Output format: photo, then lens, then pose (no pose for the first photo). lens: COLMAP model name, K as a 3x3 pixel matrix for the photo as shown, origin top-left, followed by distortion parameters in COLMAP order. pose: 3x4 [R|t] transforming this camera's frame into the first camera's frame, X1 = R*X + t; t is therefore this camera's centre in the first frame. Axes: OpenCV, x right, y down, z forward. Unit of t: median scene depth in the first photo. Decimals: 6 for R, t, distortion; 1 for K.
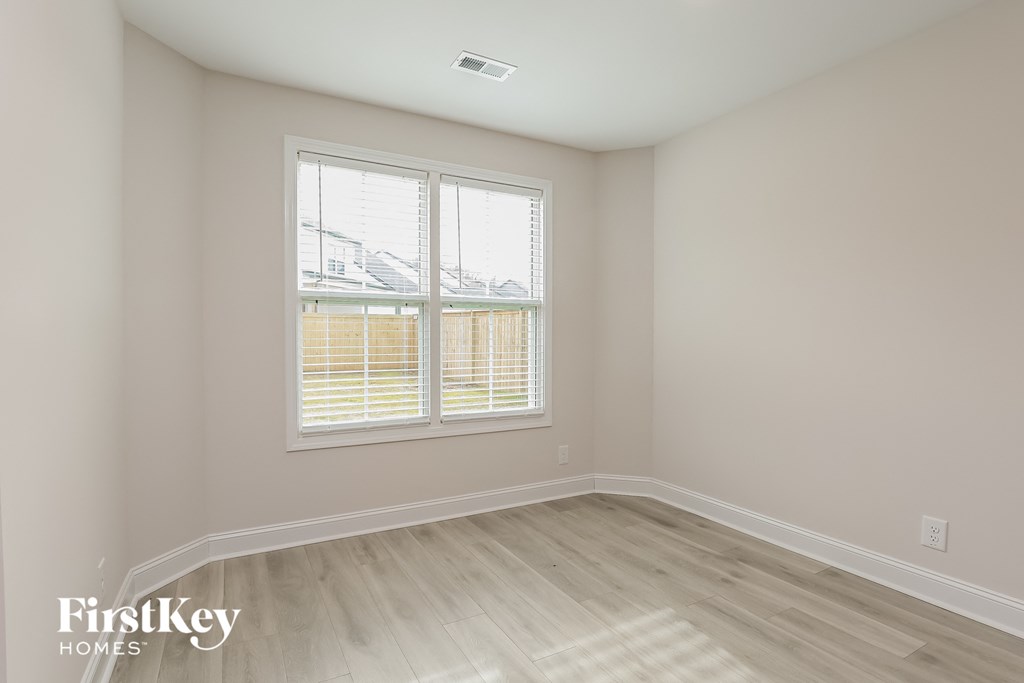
lens RADIAL K [[499.5, 0, 508.0], [0, 499.5, 348.8], [0, 0, 1]] dist [-0.017856, 0.000368]
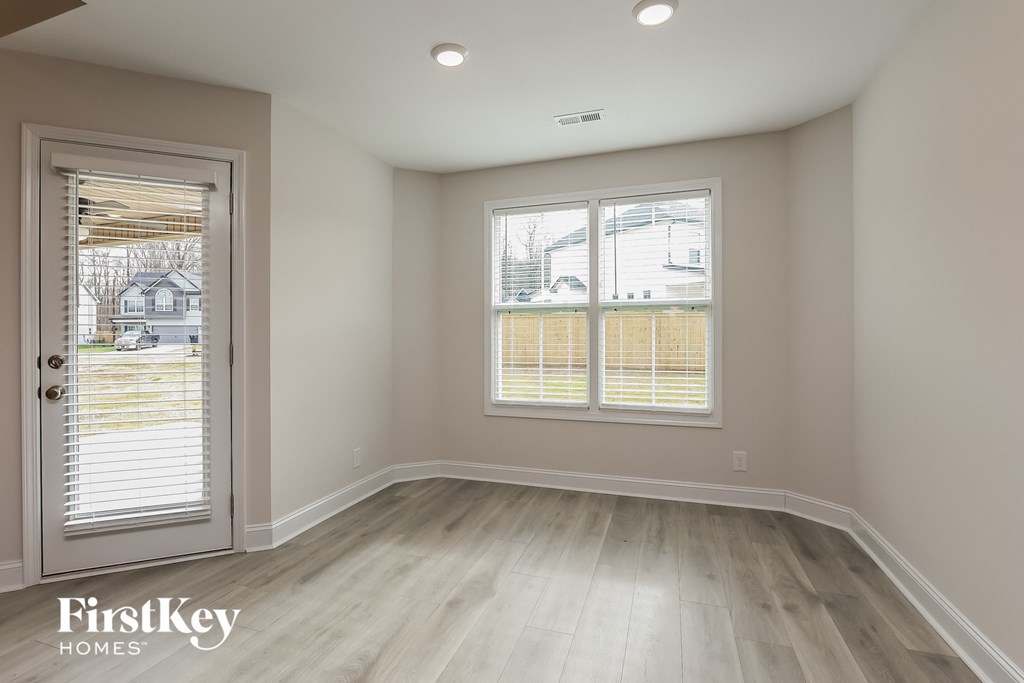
lens RADIAL K [[508.2, 0, 507.6], [0, 508.2, 345.5], [0, 0, 1]] dist [-0.020360, 0.000982]
pose [[0.662956, -0.000929, -0.748657, 0.619987], [-0.017612, 0.999703, -0.016836, 0.021391], [0.748451, 0.024347, 0.662743, 0.042904]]
